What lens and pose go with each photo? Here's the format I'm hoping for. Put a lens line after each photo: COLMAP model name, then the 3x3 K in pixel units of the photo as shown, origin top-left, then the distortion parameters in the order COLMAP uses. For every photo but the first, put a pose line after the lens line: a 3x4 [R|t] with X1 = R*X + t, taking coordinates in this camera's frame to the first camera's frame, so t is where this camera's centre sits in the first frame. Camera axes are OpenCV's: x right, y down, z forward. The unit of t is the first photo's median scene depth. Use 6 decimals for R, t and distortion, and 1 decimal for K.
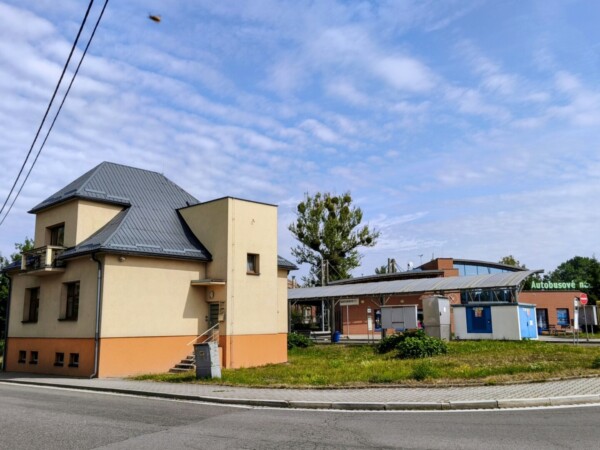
lens RADIAL K [[533.1, 0, 300.0], [0, 533.1, 225.0], [0, 0, 1]] dist [-0.001152, 0.012941]
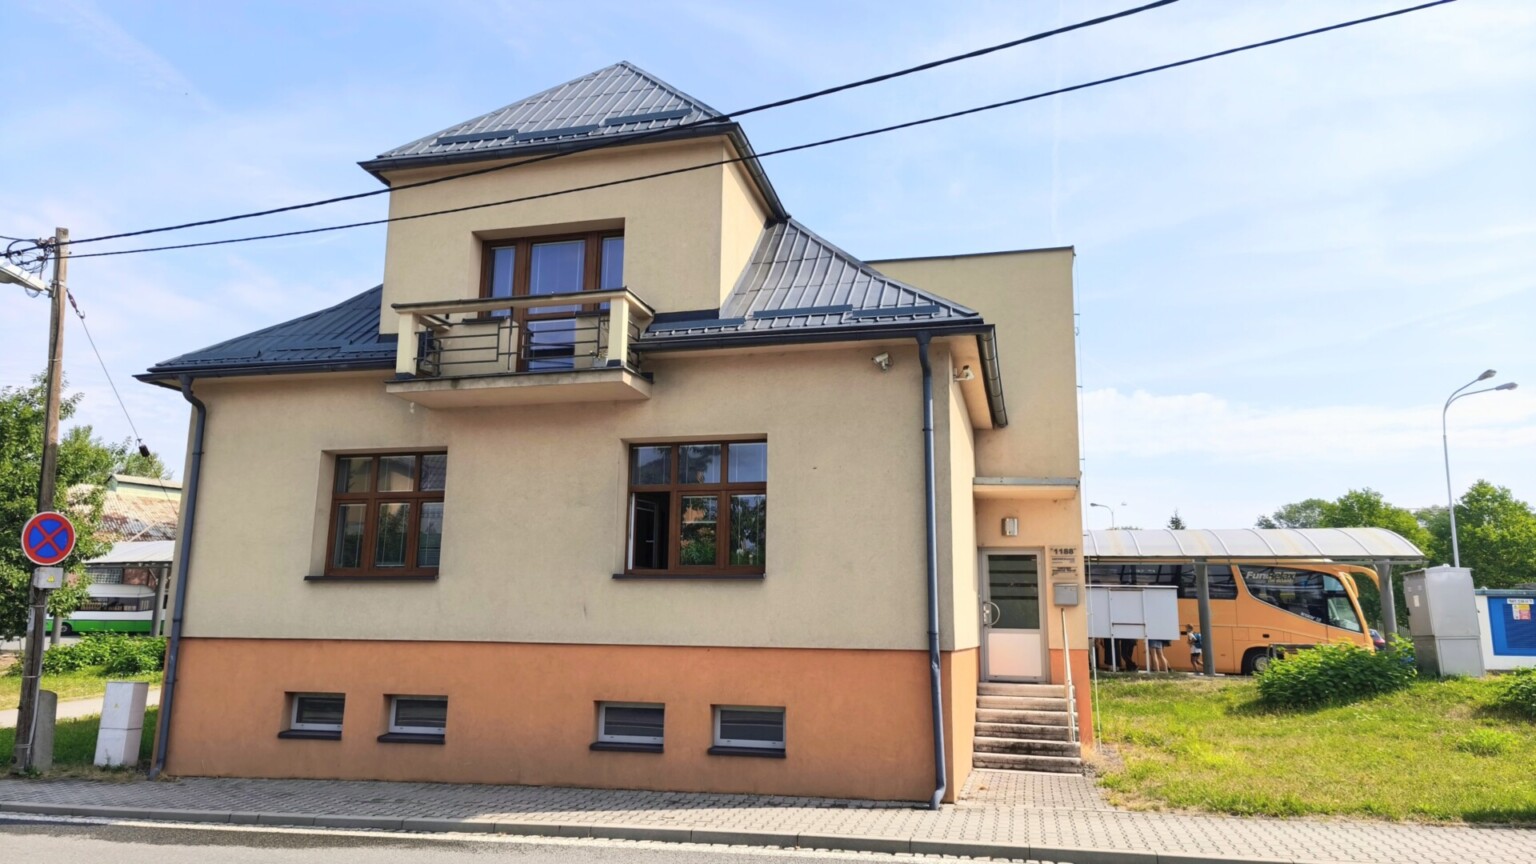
lens RADIAL K [[1061.8, 0, 767.8], [0, 1061.8, 400.5], [0, 0, 1]] dist [-0.028415, -0.000864]
pose [[0.879223, 0.131163, 0.457999, -0.551433], [-0.116240, 0.991361, -0.060763, 0.099346], [-0.462012, 0.000187, 0.886874, 0.437650]]
